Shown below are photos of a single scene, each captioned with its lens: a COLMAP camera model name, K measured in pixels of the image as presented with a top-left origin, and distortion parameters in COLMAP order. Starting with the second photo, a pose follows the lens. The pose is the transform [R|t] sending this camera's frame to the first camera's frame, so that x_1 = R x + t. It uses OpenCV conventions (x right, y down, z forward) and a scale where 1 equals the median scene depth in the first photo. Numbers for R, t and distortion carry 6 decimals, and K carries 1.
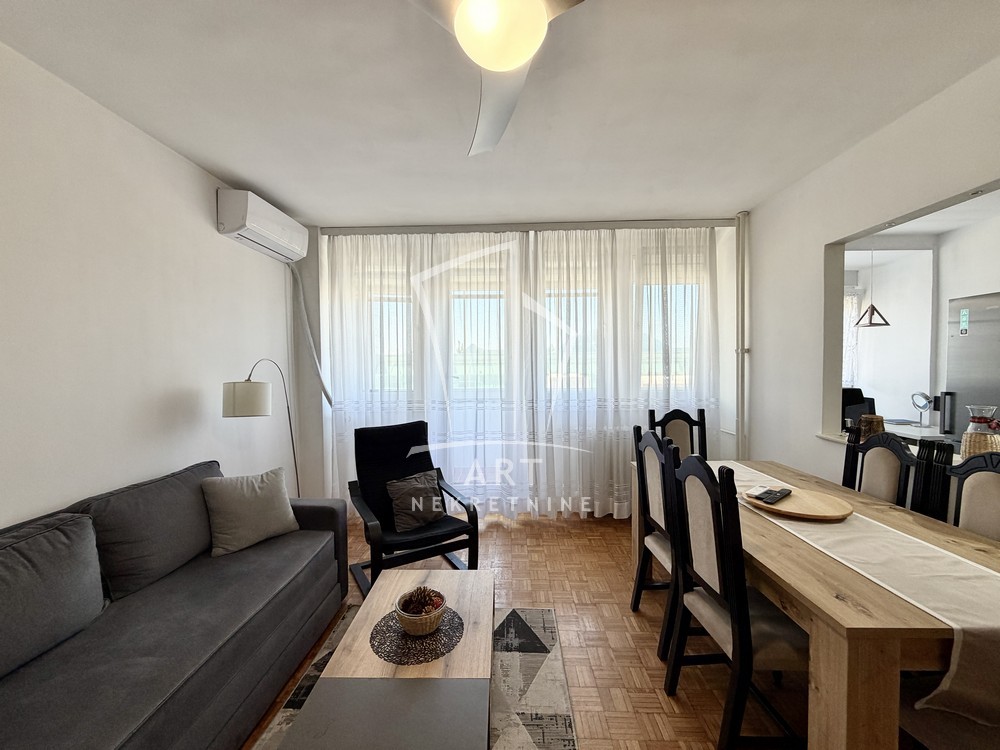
lens RADIAL K [[398.4, 0, 500.0], [0, 398.4, 375.0], [0, 0, 1]] dist [-0.000421, 0.000062]
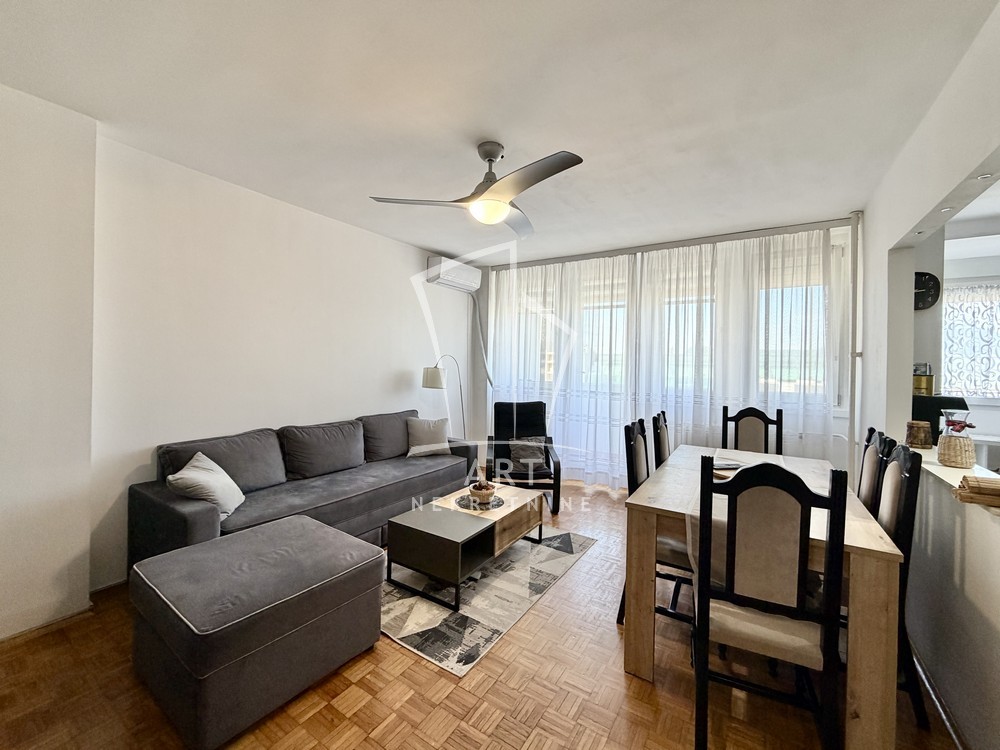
lens RADIAL K [[410.9, 0, 500.7], [0, 410.9, 359.9], [0, 0, 1]] dist [0.000533, 0.000100]
pose [[0.857576, 0.022357, -0.513872, 0.412557], [-0.040022, 0.998926, -0.023330, 0.009844], [0.512798, 0.040573, 0.857550, -0.302329]]
